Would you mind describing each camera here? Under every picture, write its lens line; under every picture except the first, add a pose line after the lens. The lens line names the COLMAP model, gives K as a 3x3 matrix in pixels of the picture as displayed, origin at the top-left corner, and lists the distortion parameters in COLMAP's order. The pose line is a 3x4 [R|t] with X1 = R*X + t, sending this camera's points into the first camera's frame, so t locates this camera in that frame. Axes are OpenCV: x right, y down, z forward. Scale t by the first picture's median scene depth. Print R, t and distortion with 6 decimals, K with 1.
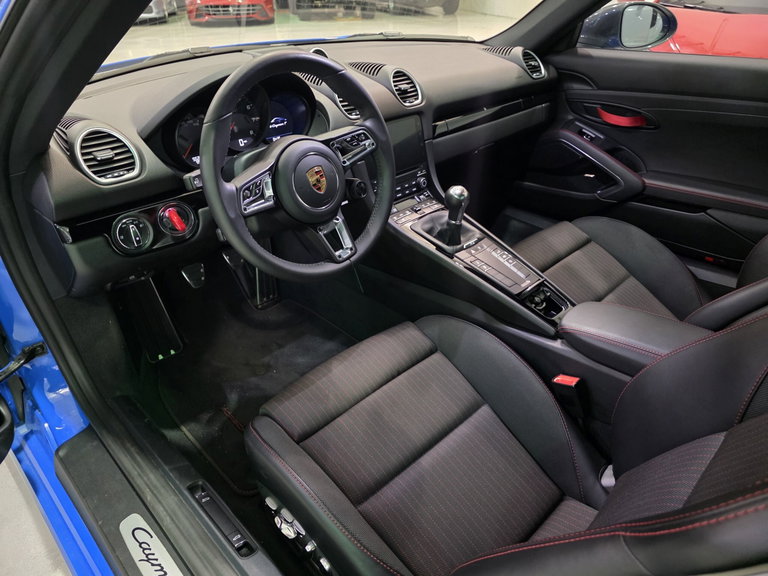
lens RADIAL K [[524.9, 0, 380.2], [0, 524.9, 292.8], [0, 0, 1]] dist [0.048313, -0.048814]
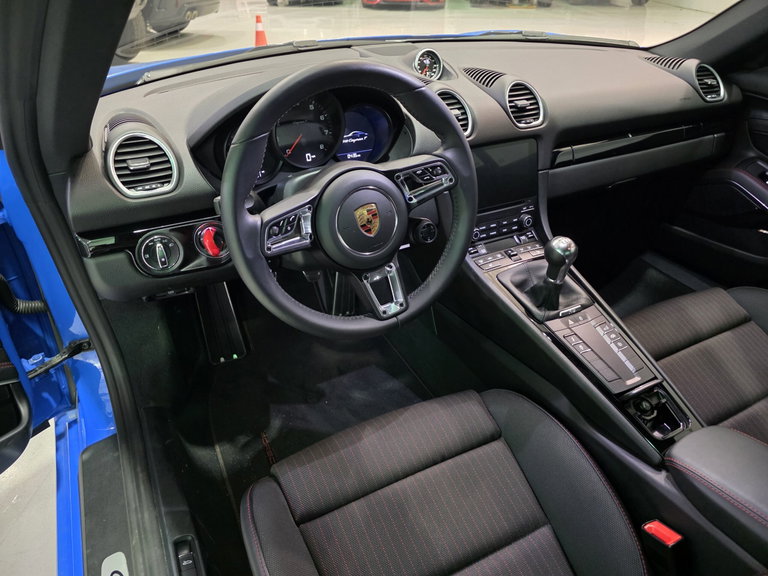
lens RADIAL K [[524.9, 0, 377.8], [0, 524.9, 291.3], [0, 0, 1]] dist [0.048313, -0.048814]
pose [[0.955449, 0.168985, -0.241995, 0.086696], [-0.164070, 0.985618, 0.040474, -0.111082], [0.245354, 0.001033, 0.969433, 0.171353]]
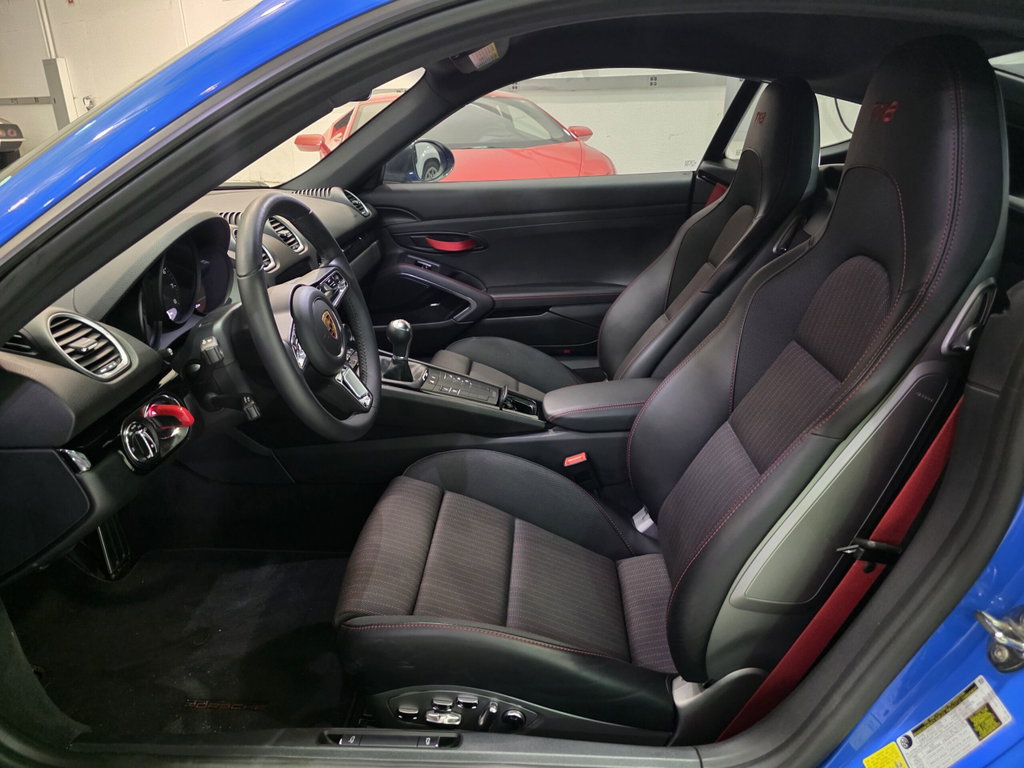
lens RADIAL K [[699.9, 0, 517.2], [0, 699.9, 374.3], [0, 0, 1]] dist [0.048313, -0.048814]
pose [[0.716164, -0.245175, 0.653452, -0.544111], [0.364964, 0.929613, -0.051200, 0.030202], [-0.594904, 0.275154, 0.755235, -0.047080]]
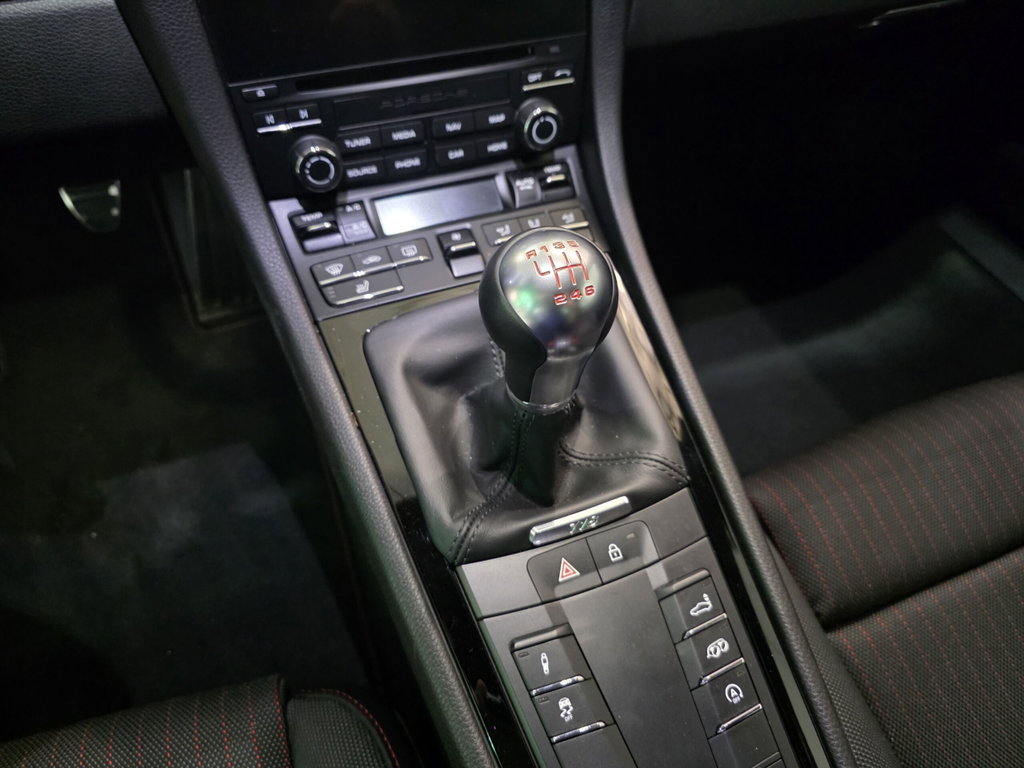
lens RADIAL K [[699.9, 0, 519.5], [0, 699.9, 375.7], [0, 0, 1]] dist [0.048313, -0.048814]
pose [[0.921871, 0.311669, -0.230254, 0.203559], [-0.234593, 0.921831, 0.308534, -0.230430], [0.308416, -0.230412, 0.922925, 0.785312]]
